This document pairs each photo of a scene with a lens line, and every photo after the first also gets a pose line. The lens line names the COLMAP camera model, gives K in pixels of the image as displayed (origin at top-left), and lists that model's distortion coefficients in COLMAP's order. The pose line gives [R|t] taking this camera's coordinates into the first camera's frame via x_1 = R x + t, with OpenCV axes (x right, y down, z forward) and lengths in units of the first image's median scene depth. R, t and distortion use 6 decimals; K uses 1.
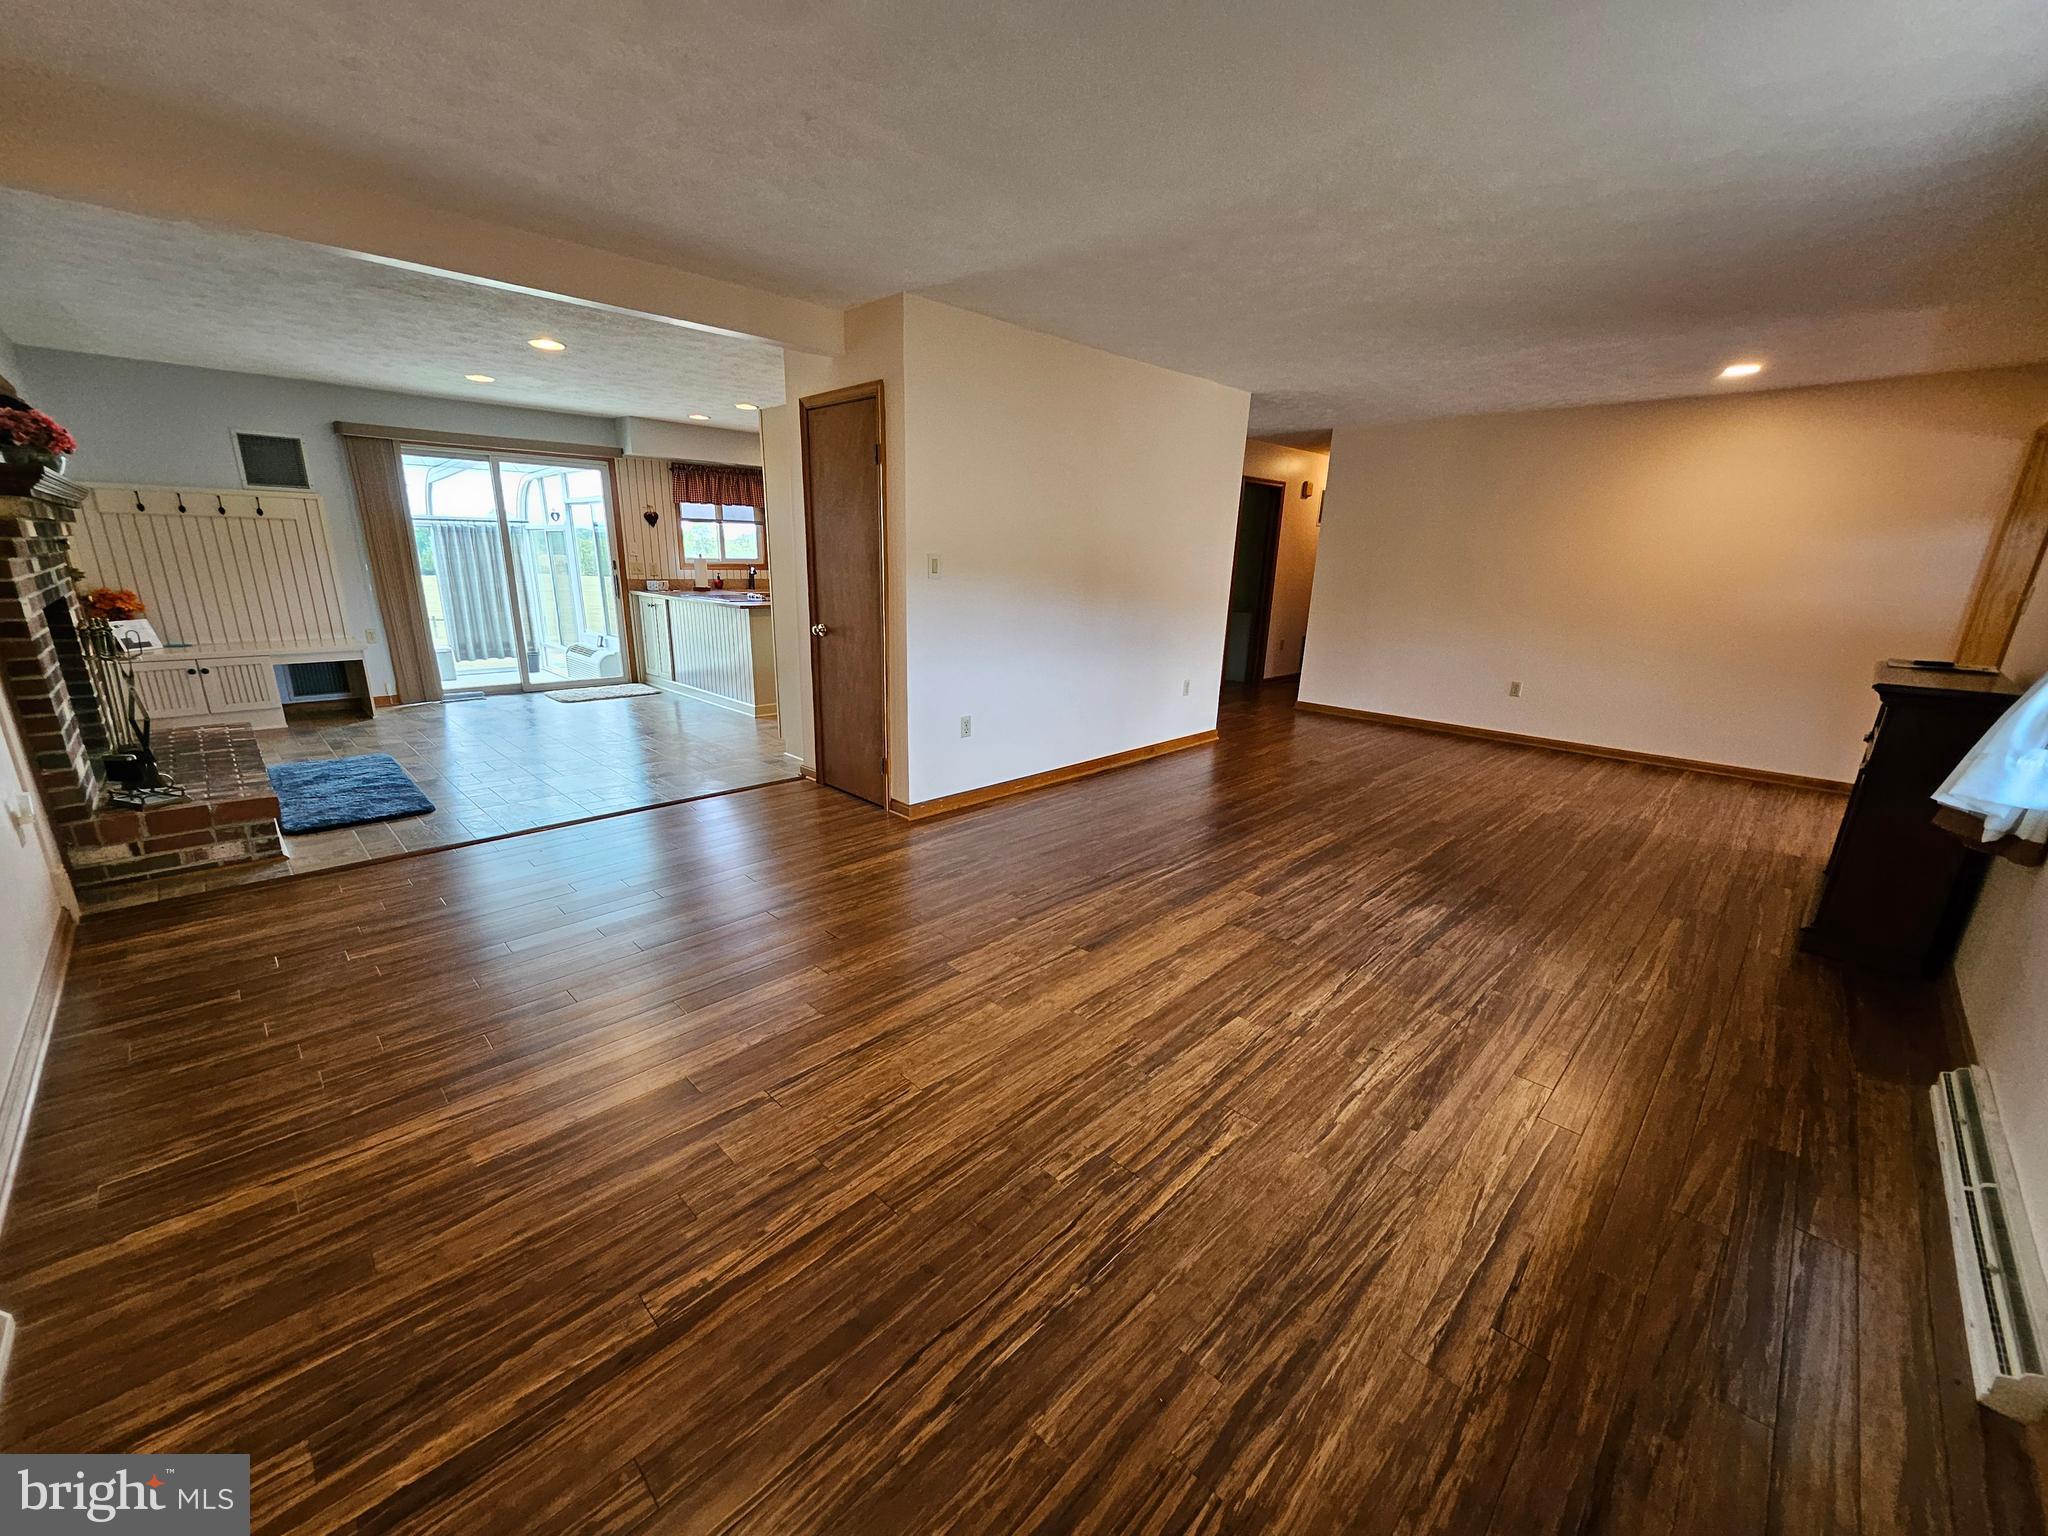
lens RADIAL K [[799.4, 0, 1016.5], [0, 799.4, 777.7], [0, 0, 1]] dist [-0.001273, -0.000407]
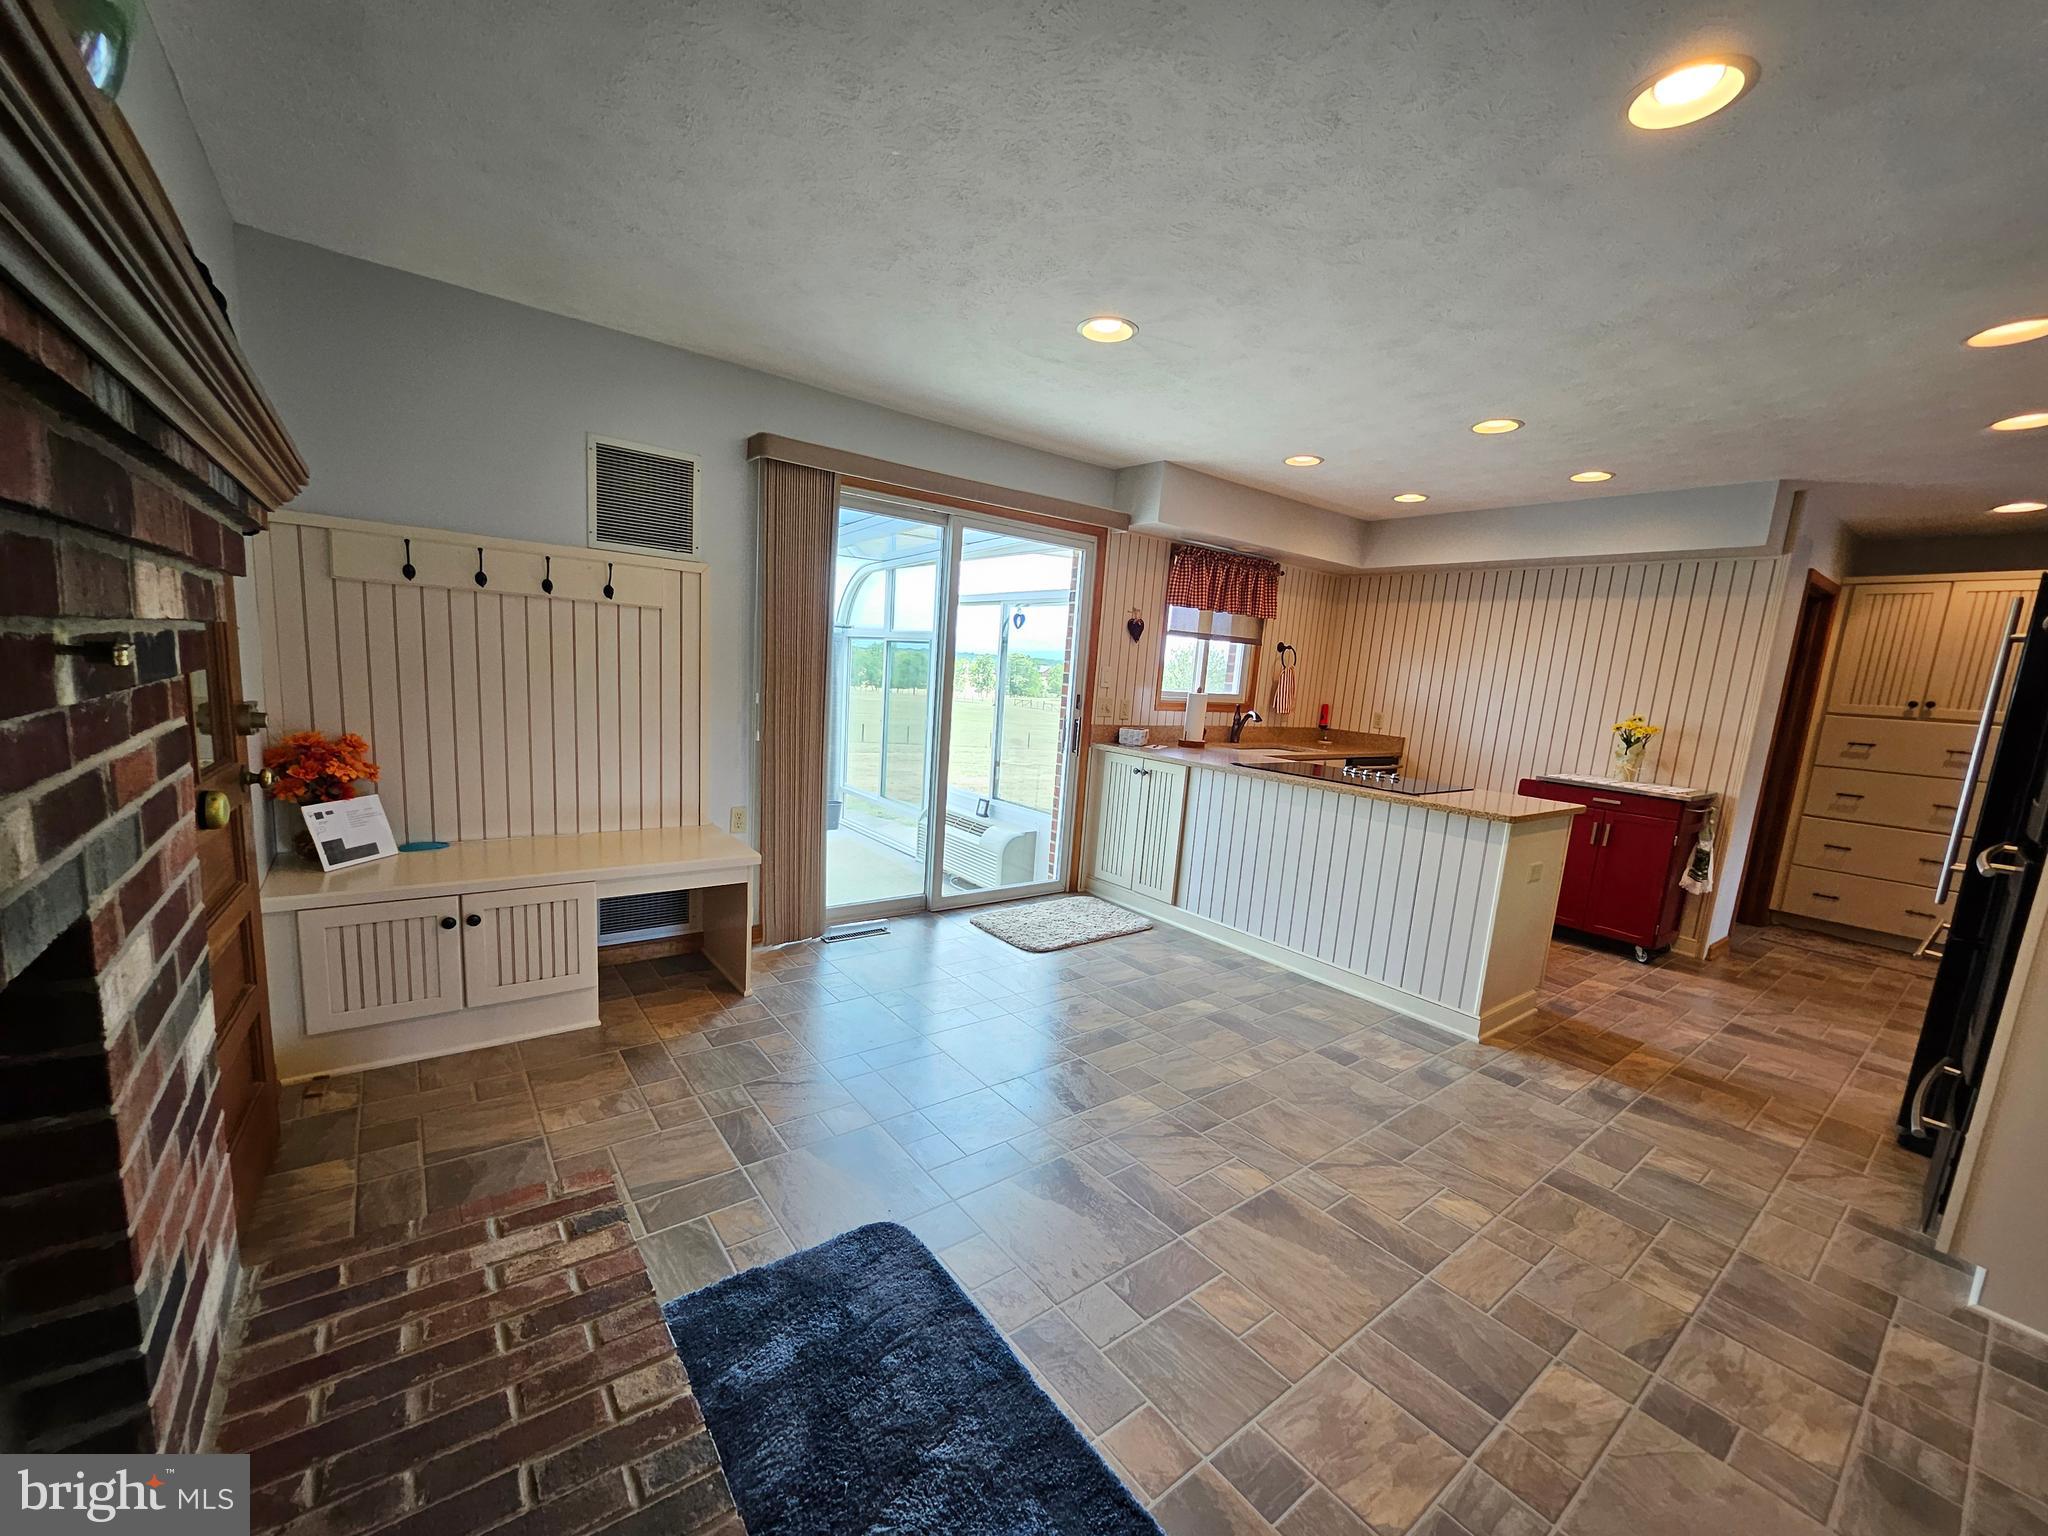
lens RADIAL K [[799.4, 0, 1024.9], [0, 799.4, 781.5], [0, 0, 1]] dist [-0.001273, -0.000407]
pose [[0.990745, 0.062606, -0.120435, -0.579150], [-0.077601, 0.989225, -0.124144, -0.159283], [0.111365, 0.132341, 0.984928, 0.508611]]
